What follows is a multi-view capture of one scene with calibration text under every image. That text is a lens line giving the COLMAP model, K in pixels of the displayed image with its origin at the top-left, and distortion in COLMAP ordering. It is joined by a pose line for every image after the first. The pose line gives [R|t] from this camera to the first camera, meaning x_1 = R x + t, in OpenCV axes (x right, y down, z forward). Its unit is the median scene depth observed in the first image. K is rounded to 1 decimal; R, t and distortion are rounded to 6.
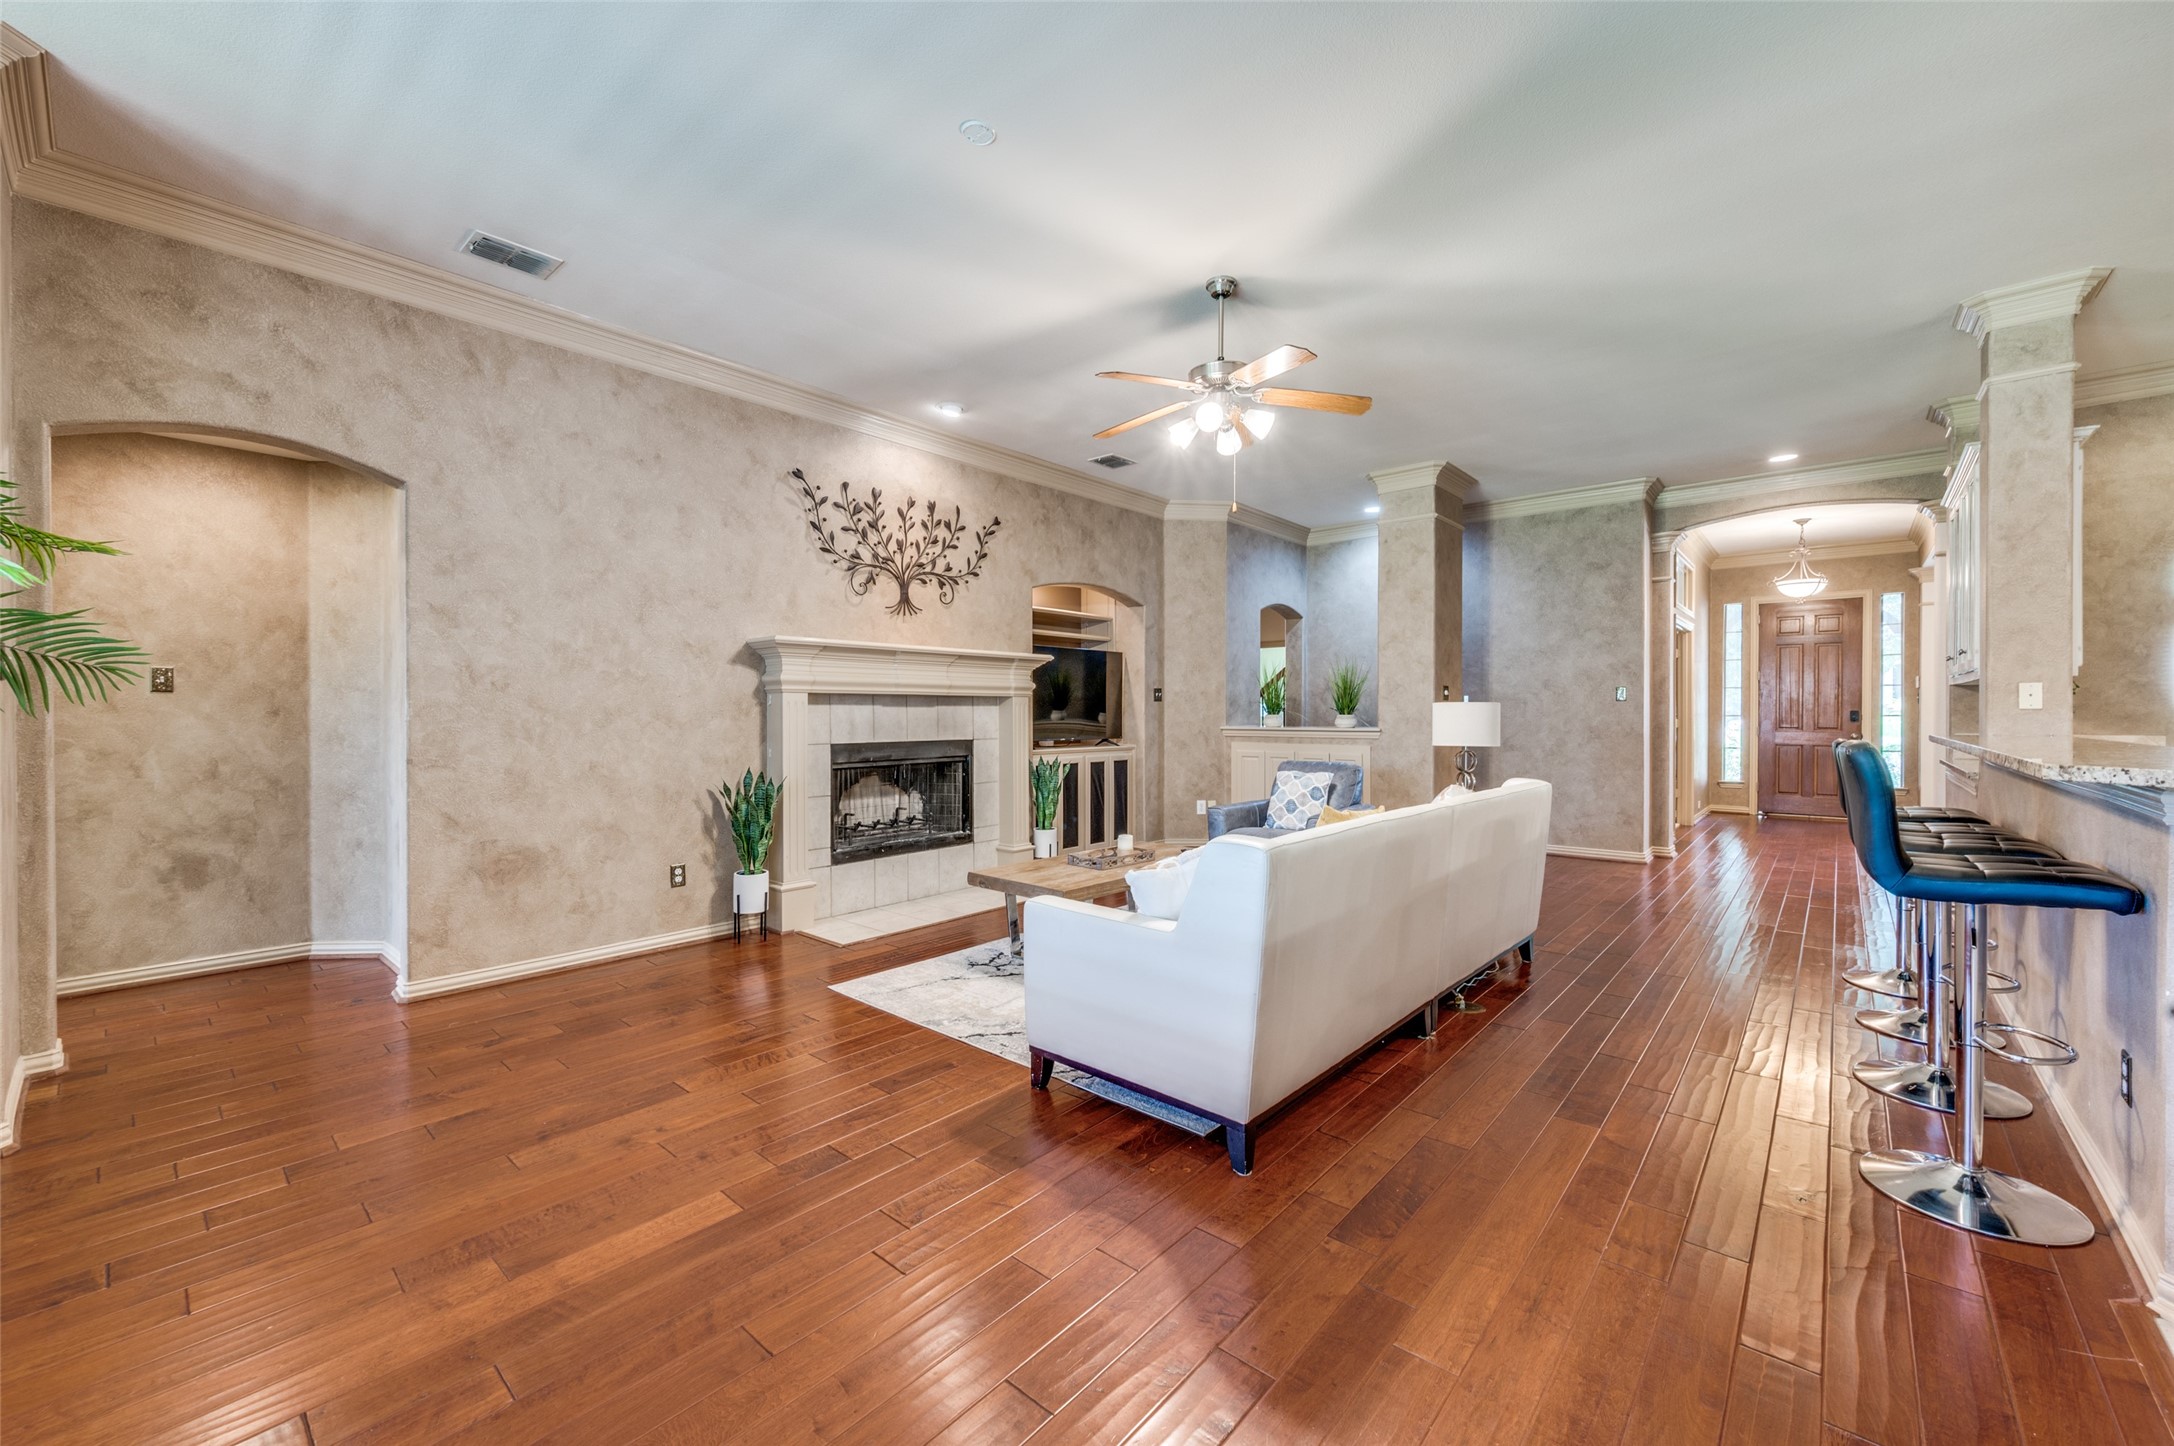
lens RADIAL K [[849.2, 0, 1119.1], [0, 849.2, 721.2], [0, 0, 1]] dist [-0.005763, 0.000241]
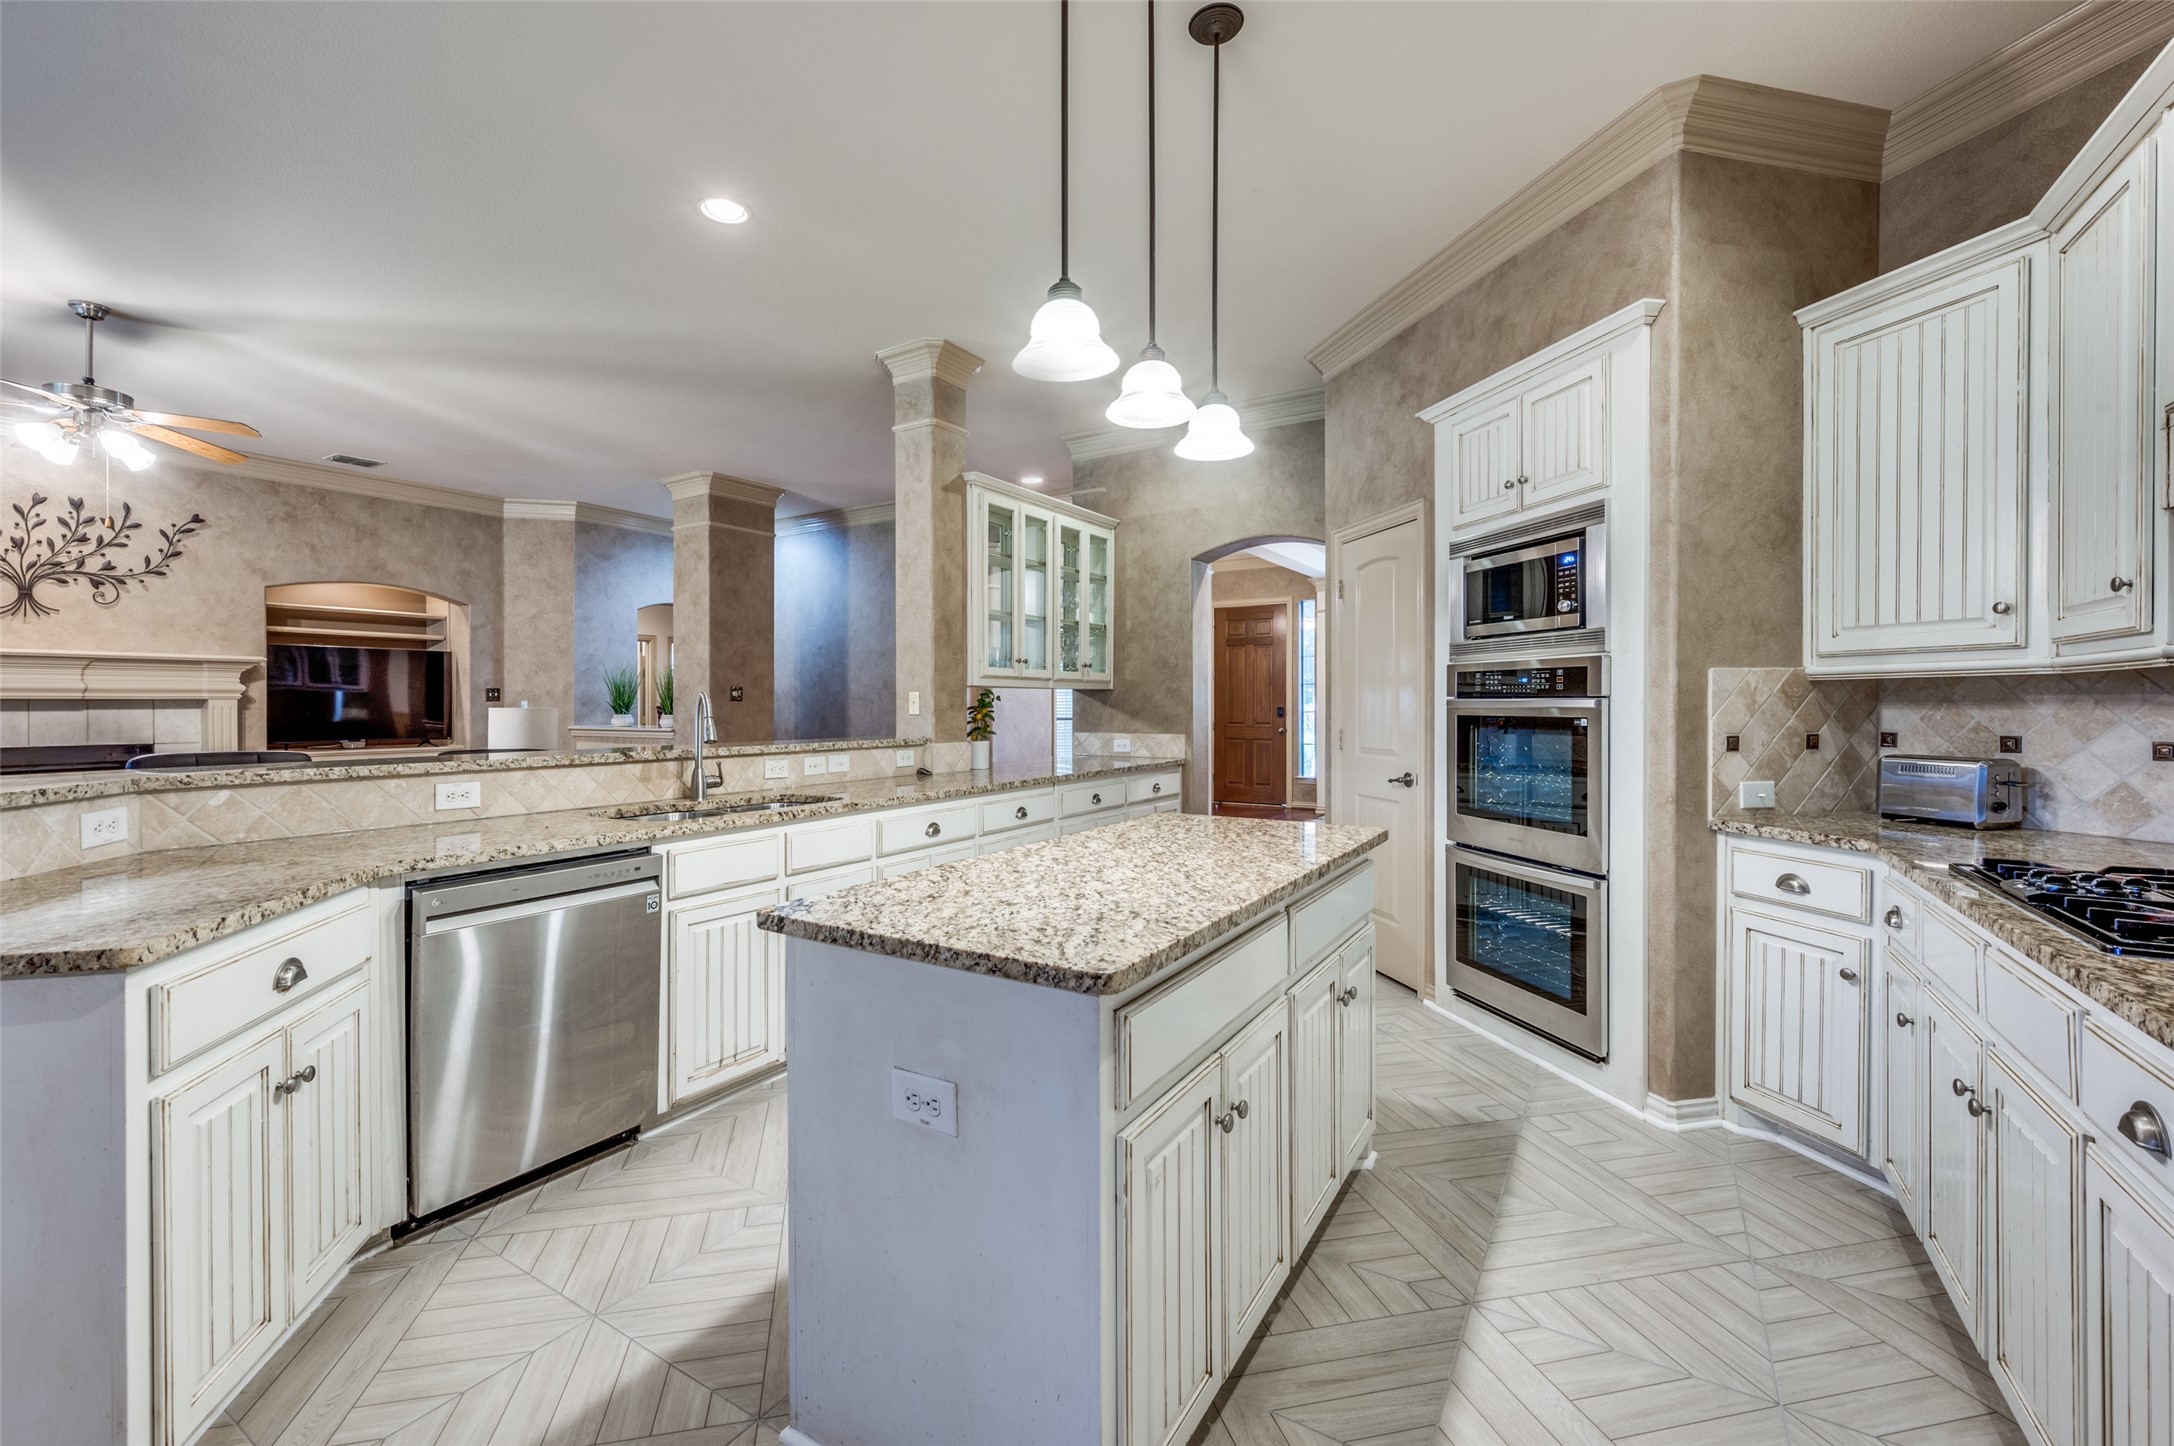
lens RADIAL K [[888.8, 0, 1083.4], [0, 888.8, 705.6], [0, 0, 1]] dist [-0.002007, -0.000510]
pose [[0.988459, -0.003222, 0.151457, 0.800685], [0.004358, 0.999965, -0.007165, -0.012239], [-0.151428, 0.007742, 0.988438, -0.172307]]
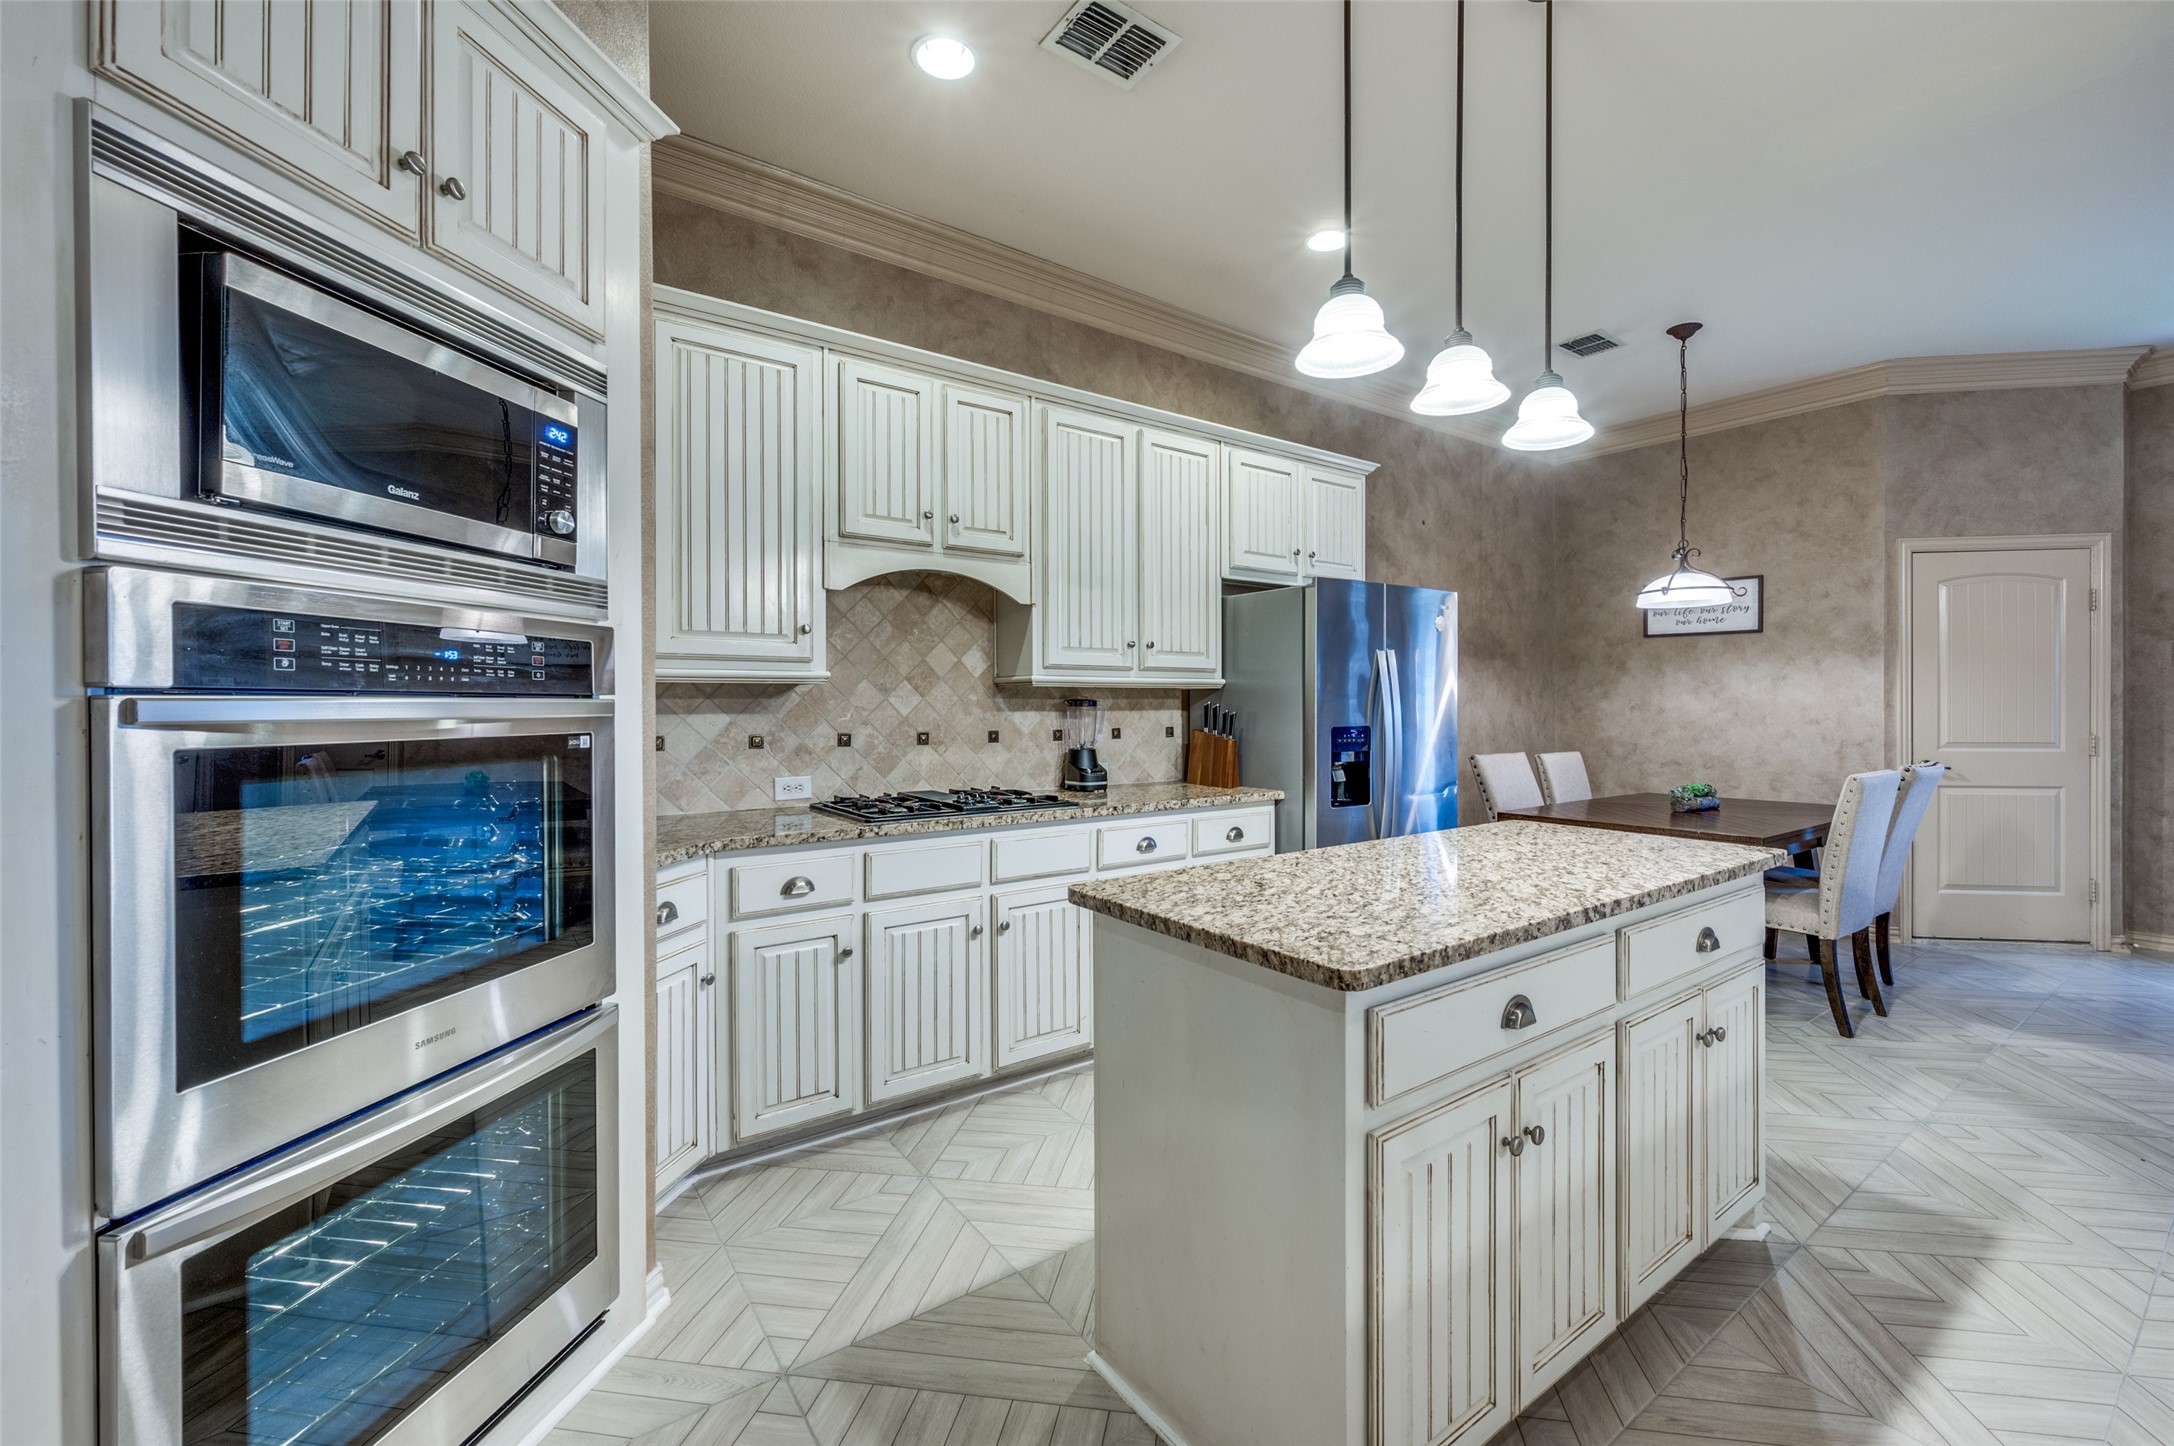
lens RADIAL K [[888.8, 0, 1151.1], [0, 888.8, 706.9], [0, 0, 1]] dist [-0.002007, -0.000510]
pose [[-0.975852, 0.002867, 0.218412, 0.933348], [0.005887, 0.999896, 0.013176, -0.019883], [-0.218352, 0.014144, -0.975768, 0.597305]]
